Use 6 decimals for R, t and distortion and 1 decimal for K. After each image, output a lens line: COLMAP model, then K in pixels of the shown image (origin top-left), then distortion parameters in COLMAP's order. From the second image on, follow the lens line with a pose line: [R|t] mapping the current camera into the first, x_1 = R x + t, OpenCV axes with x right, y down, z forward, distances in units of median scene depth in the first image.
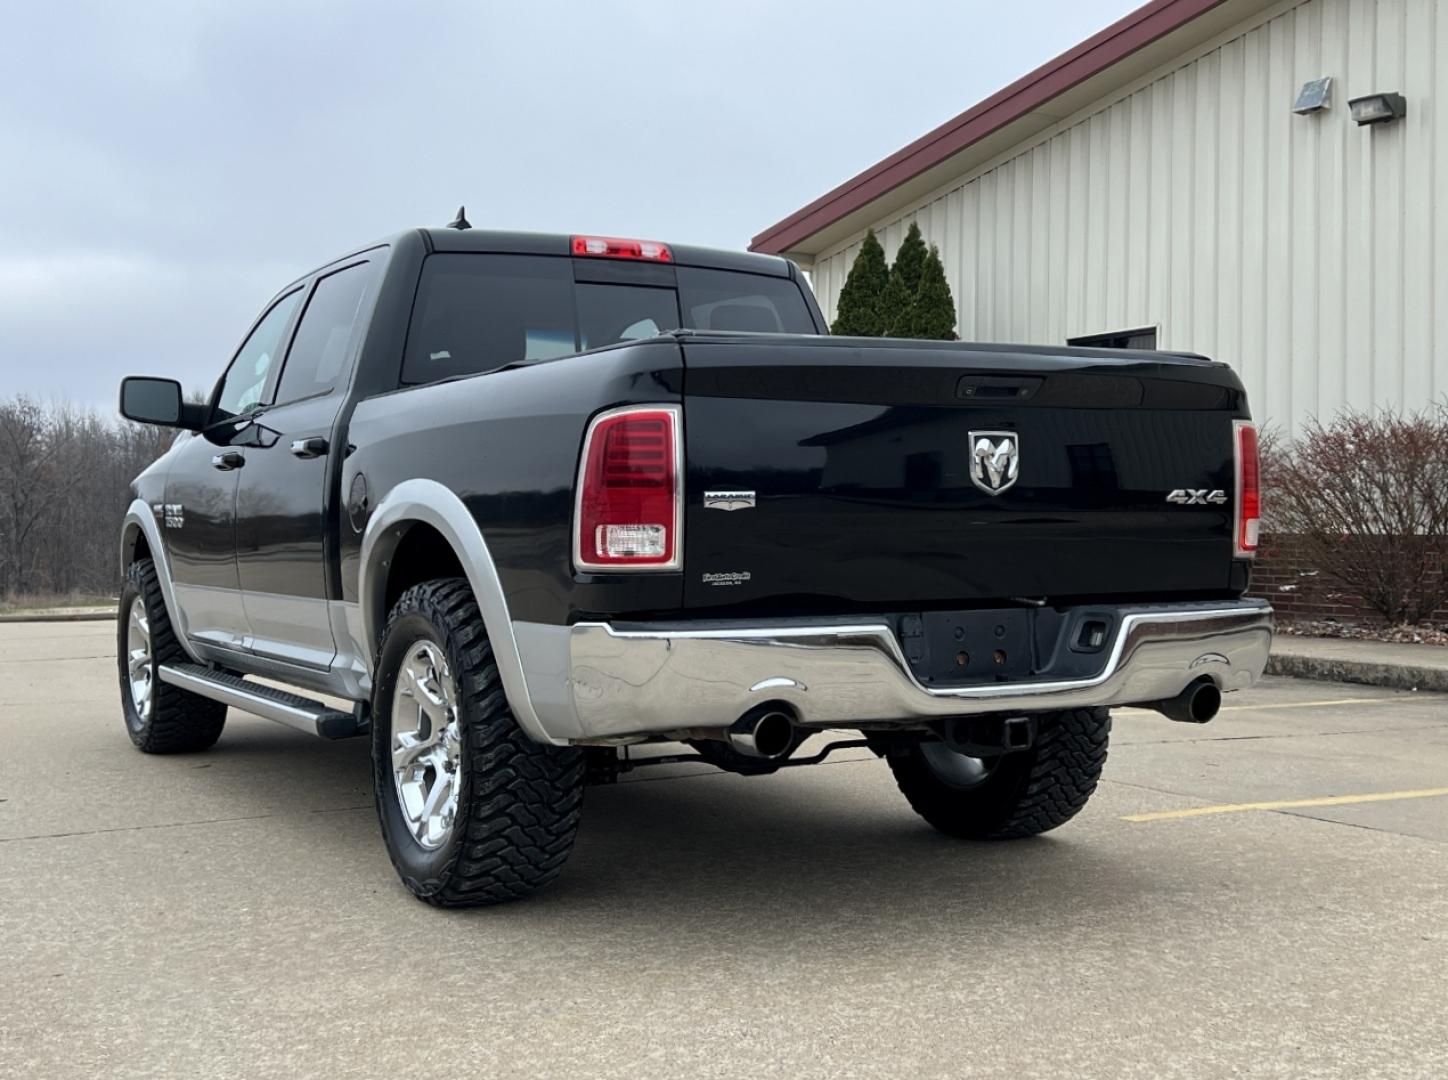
lens RADIAL K [[1802.7, 0, 657.3], [0, 1802.7, 540.4], [0, 0, 1]] dist [0.143038, 0.005485]
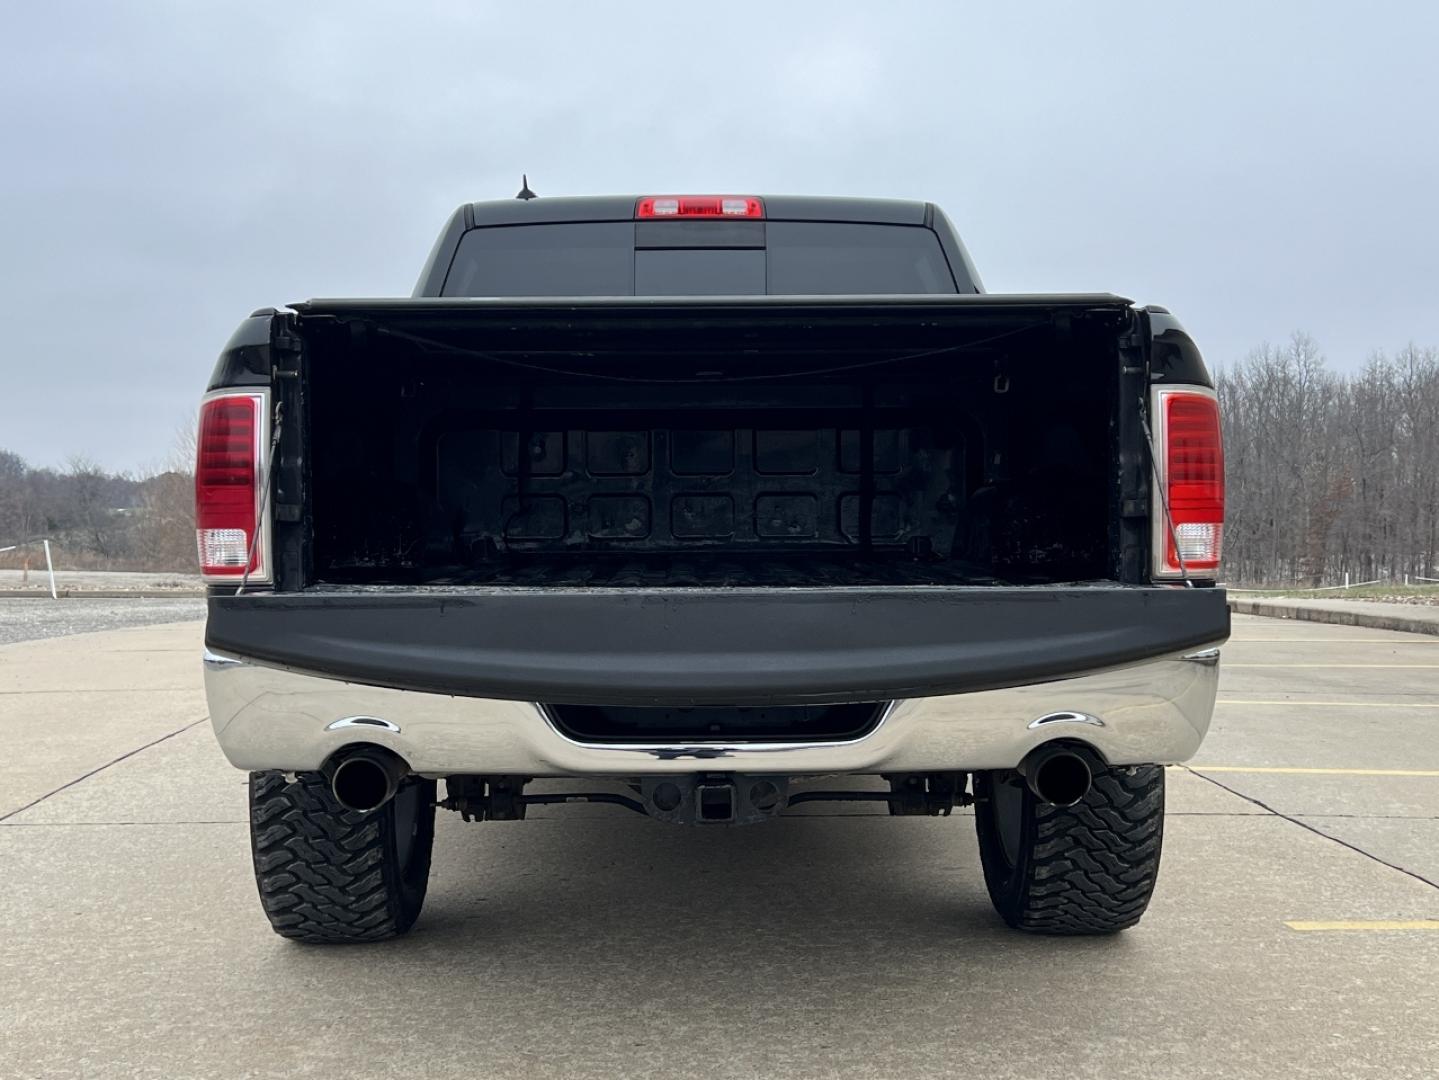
lens RADIAL K [[1791.4, 0, 653.2], [0, 1791.4, 540.4], [0, 0, 1]] dist [0.143038, 0.005485]
pose [[0.875686, 0.010534, -0.482766, 0.477037], [-0.006809, 0.999932, 0.009468, -0.010390], [0.482833, -0.005004, 0.875698, 0.282879]]
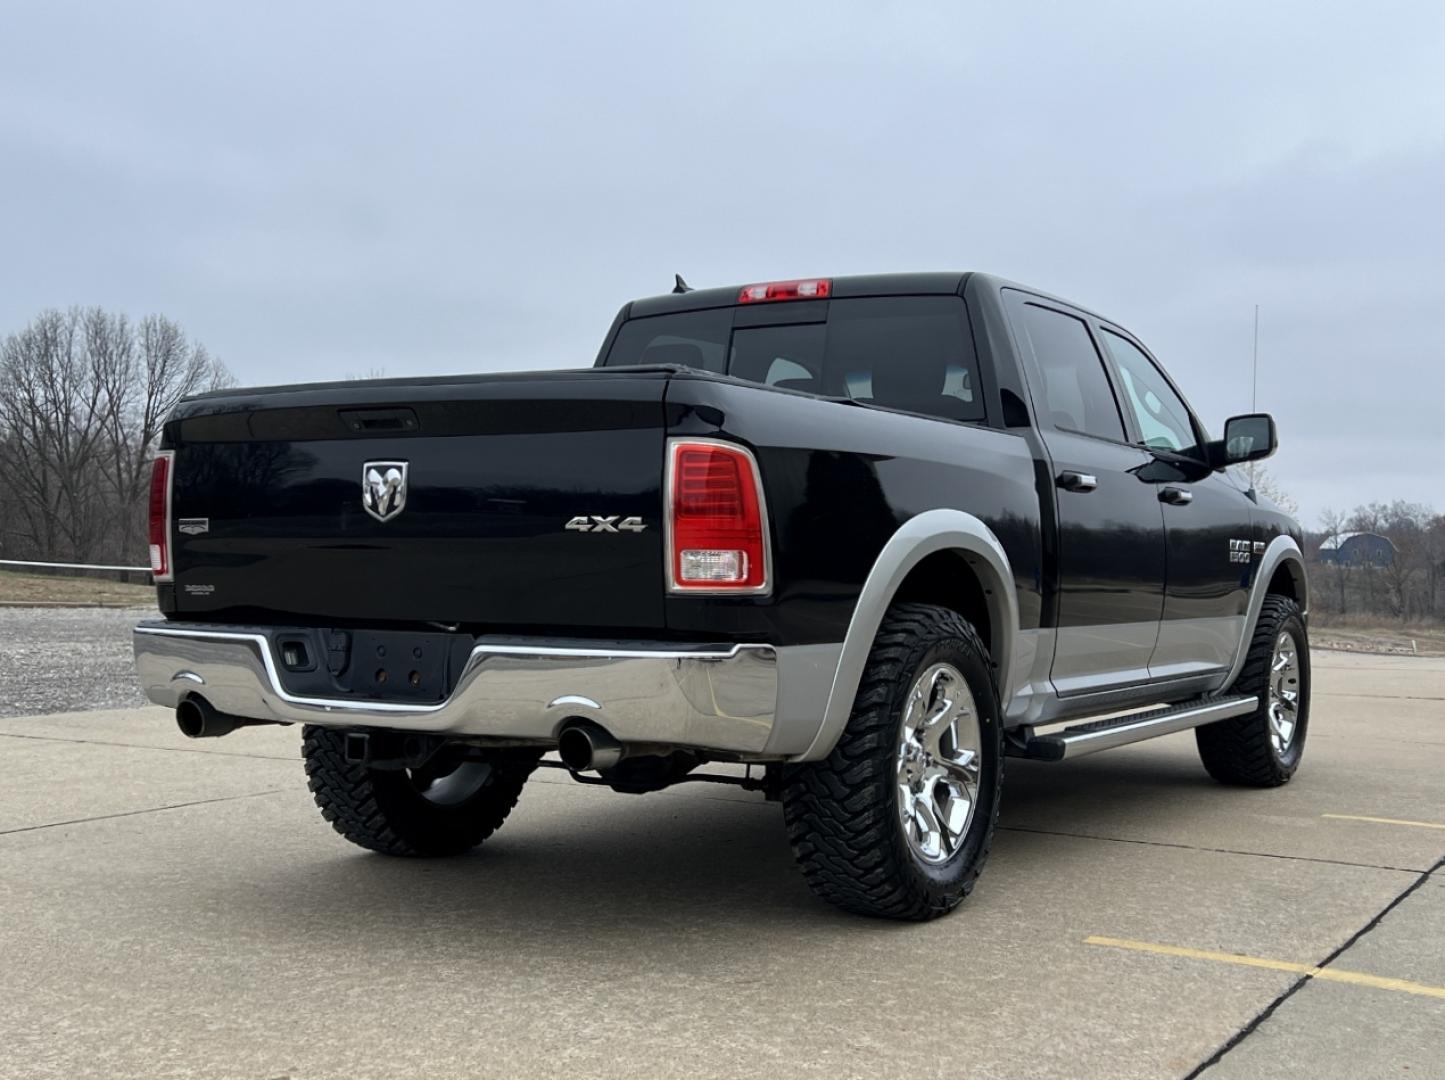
lens RADIAL K [[1652.7, 0, 701.9], [0, 1652.7, 502.8], [0, 0, 1]] dist [0.203152, -0.645793]
pose [[0.481505, -0.011994, -0.876361, 1.002612], [-0.024903, 0.999315, -0.027359, -0.012685], [0.876089, 0.034998, 0.480877, 0.620515]]
